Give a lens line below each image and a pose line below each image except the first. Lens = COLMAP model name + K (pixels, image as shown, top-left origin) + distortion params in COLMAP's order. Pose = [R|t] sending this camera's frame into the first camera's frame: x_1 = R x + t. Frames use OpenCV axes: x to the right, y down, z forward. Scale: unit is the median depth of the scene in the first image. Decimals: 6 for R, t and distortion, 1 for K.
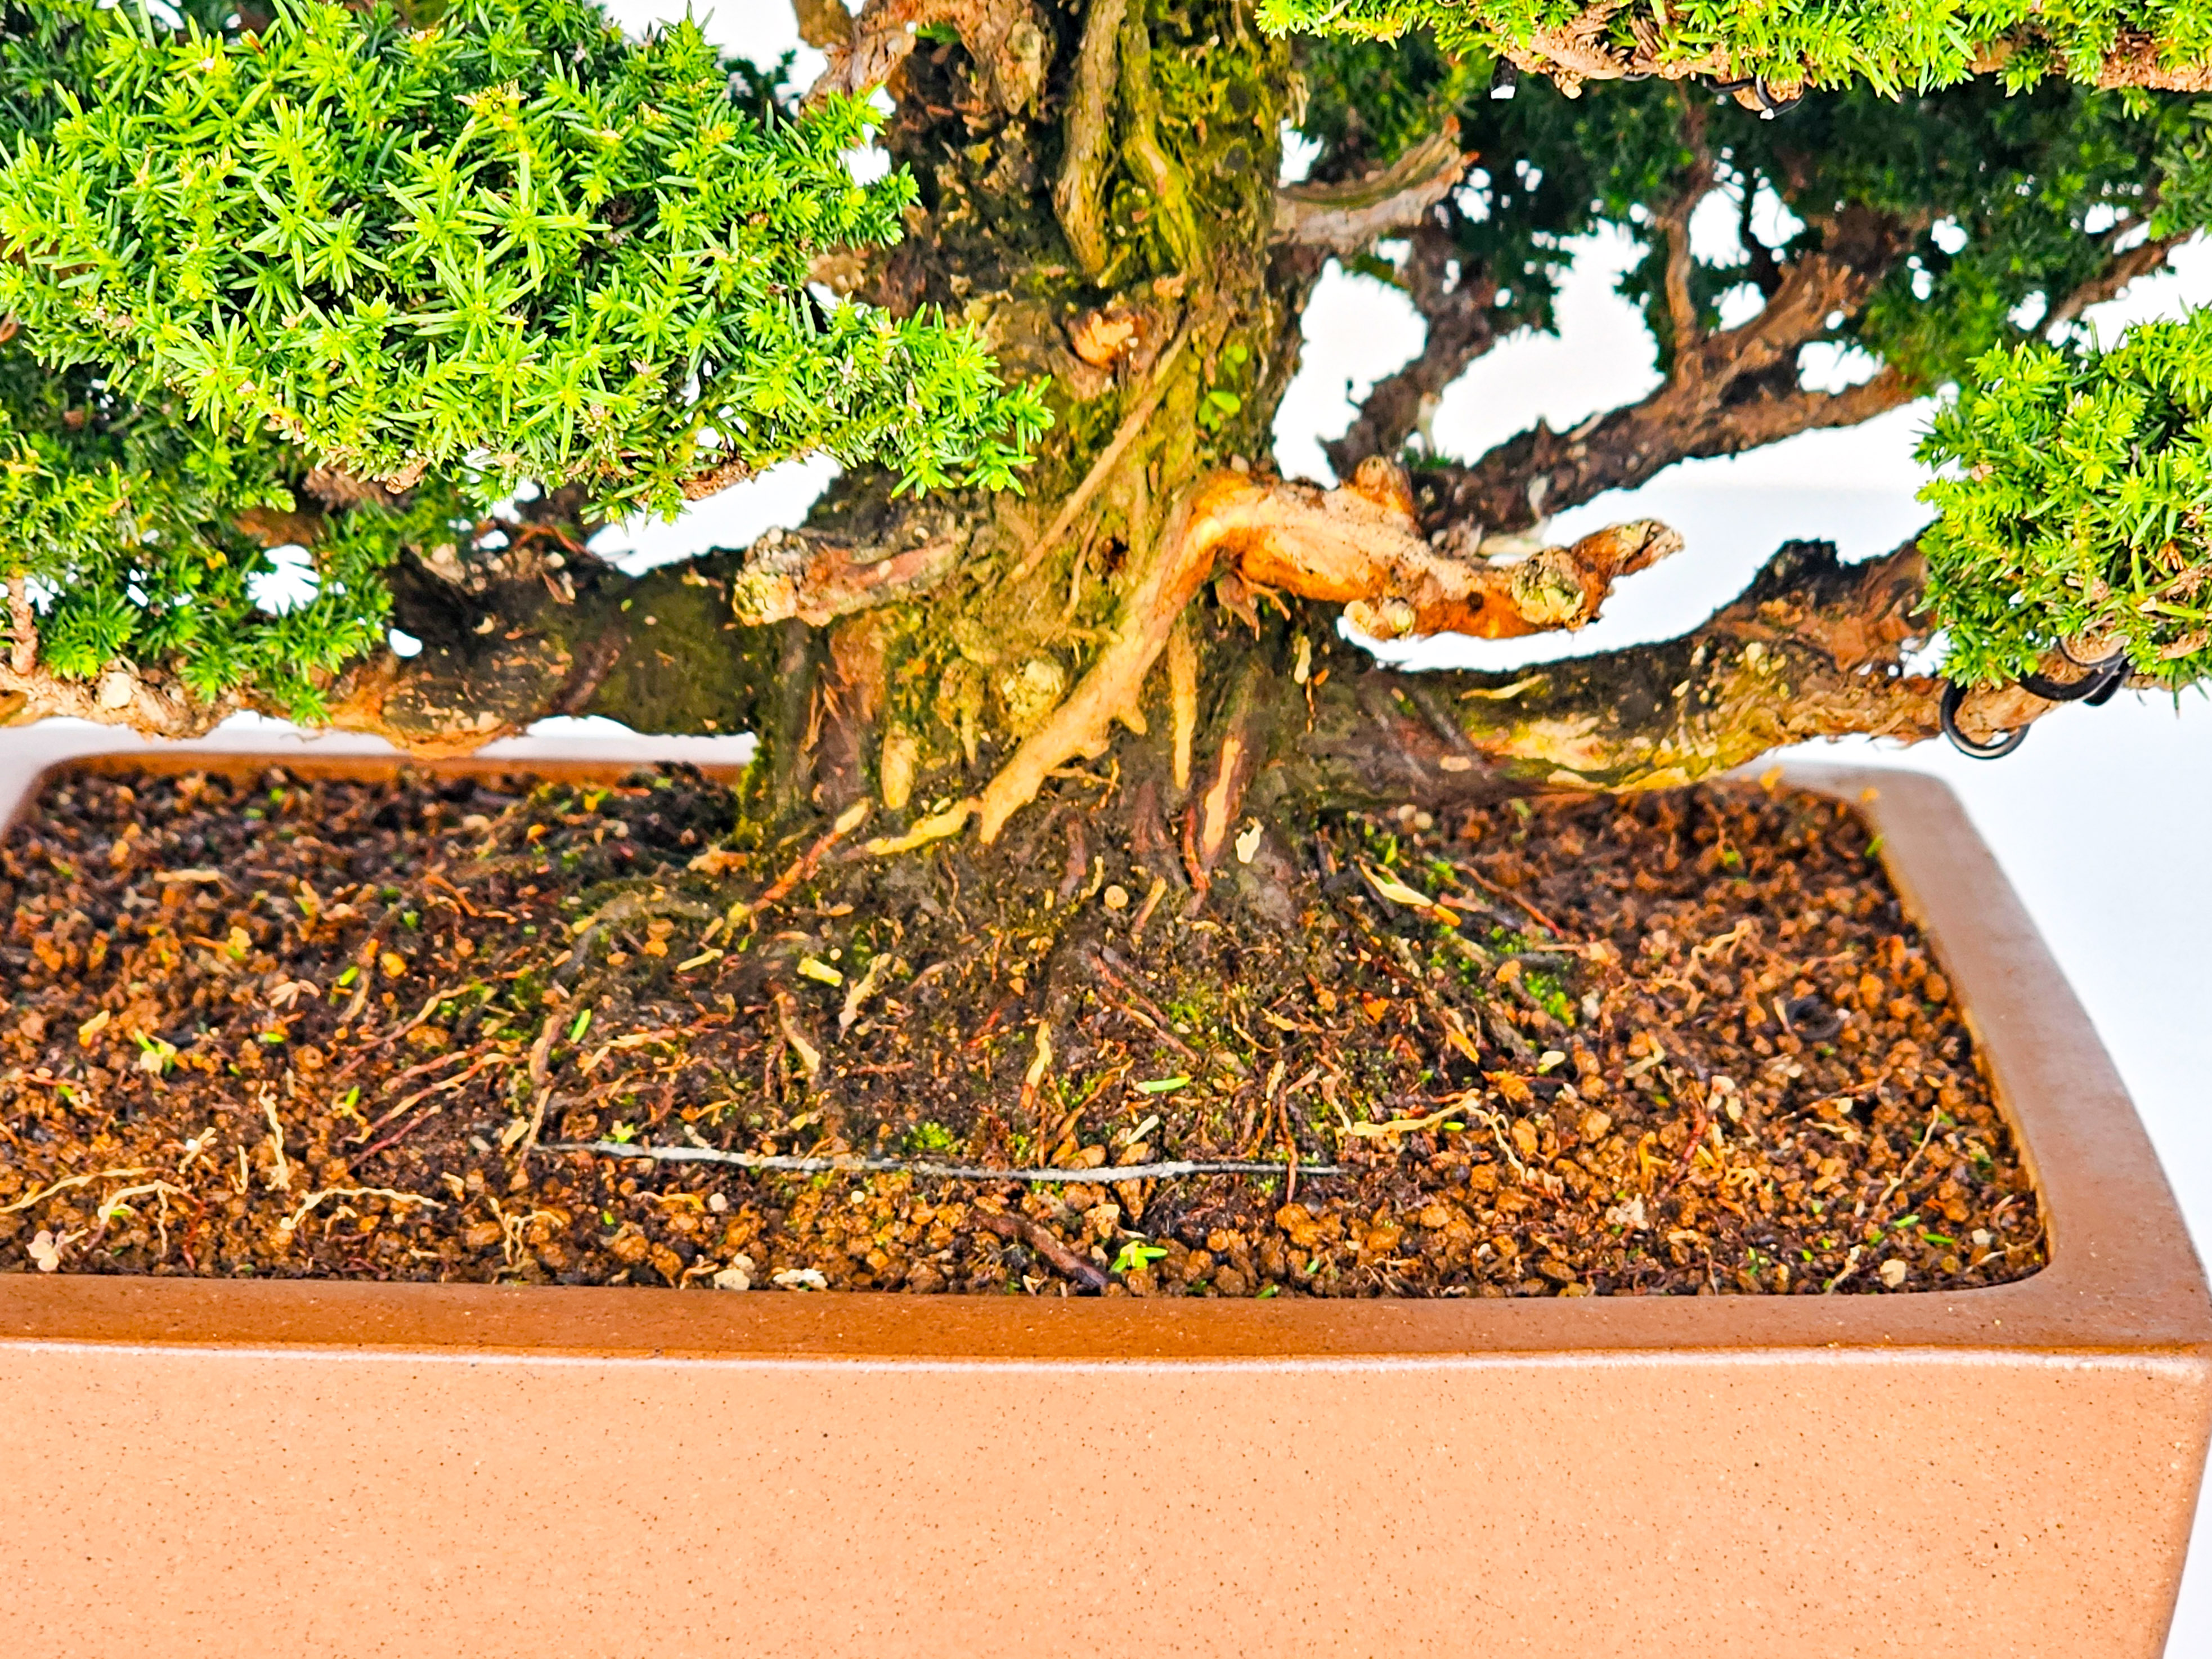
lens RADIAL K [[6651.4, 0, 1235.0], [0, 6651.4, 974.8], [0, 0, 1]] dist [-1.403119, 33.383714]
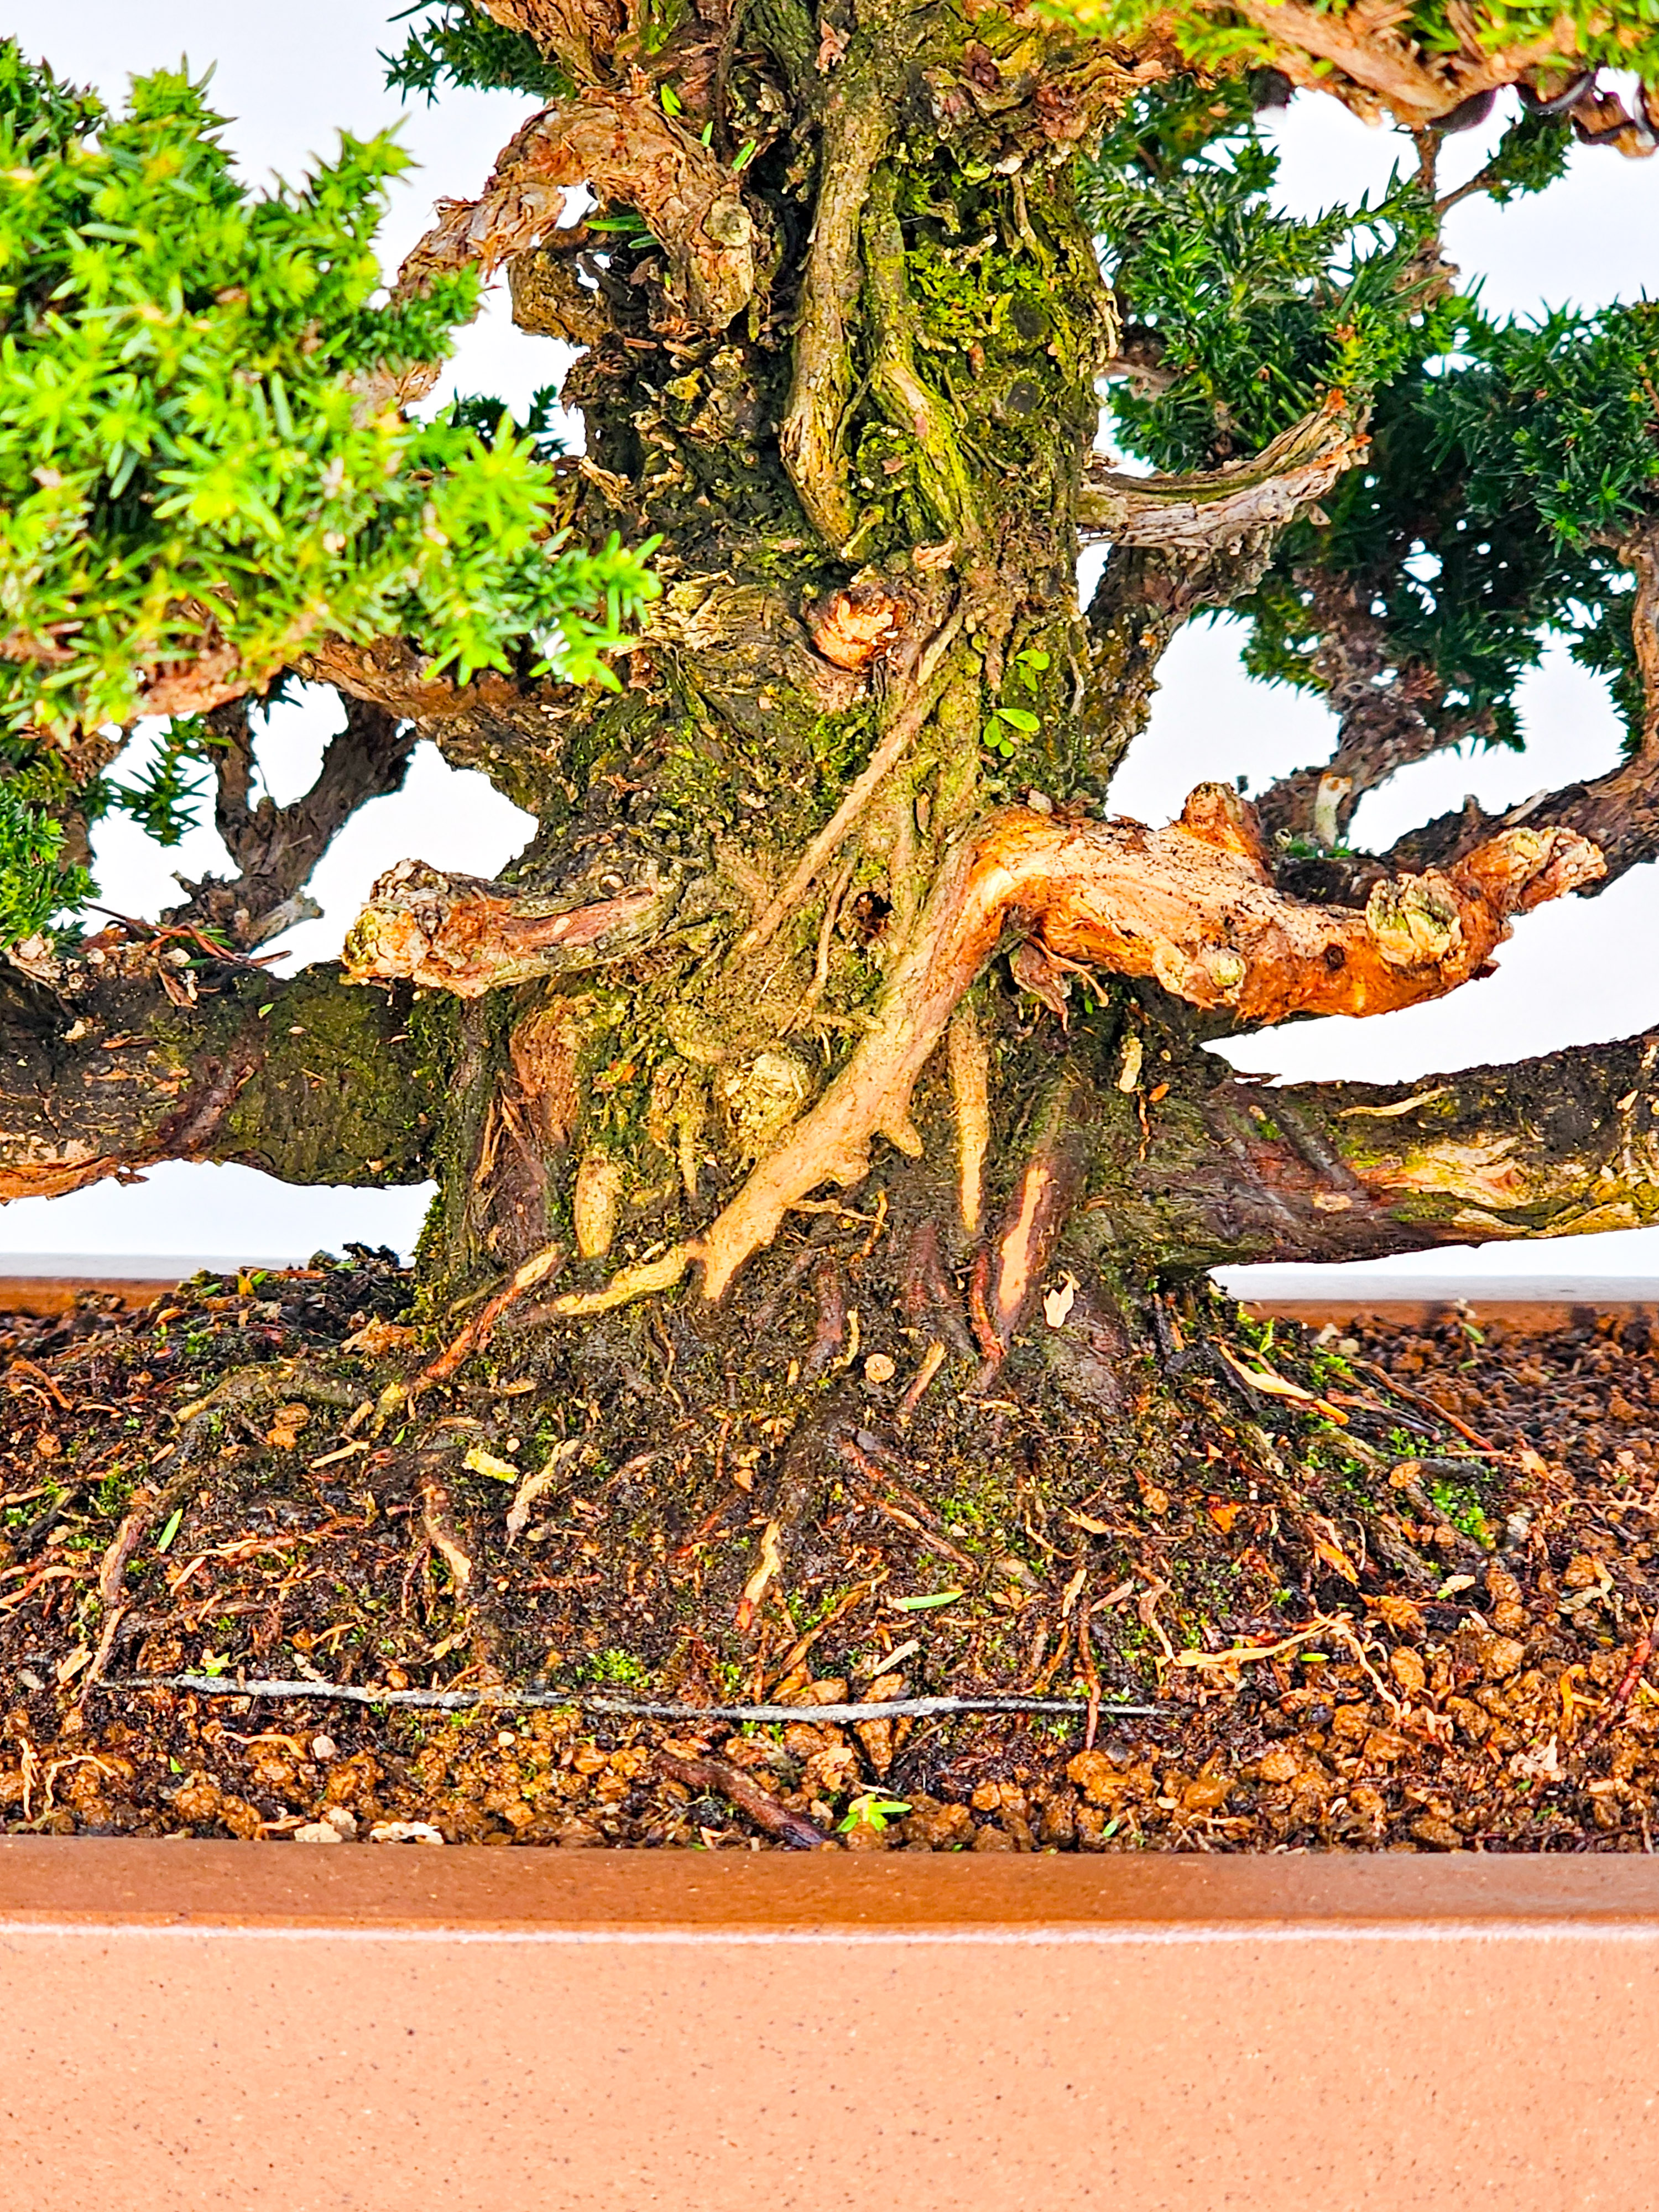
lens RADIAL K [[6651.1, 0, 714.6], [0, 6651.1, 1174.0], [0, 0, 1]] dist [-1.403119, 33.383714]
pose [[0.993296, -0.010334, -0.115134, 0.051903], [-0.002236, 0.994092, -0.108522, 0.049581], [0.115575, 0.108052, 0.987404, 0.249230]]
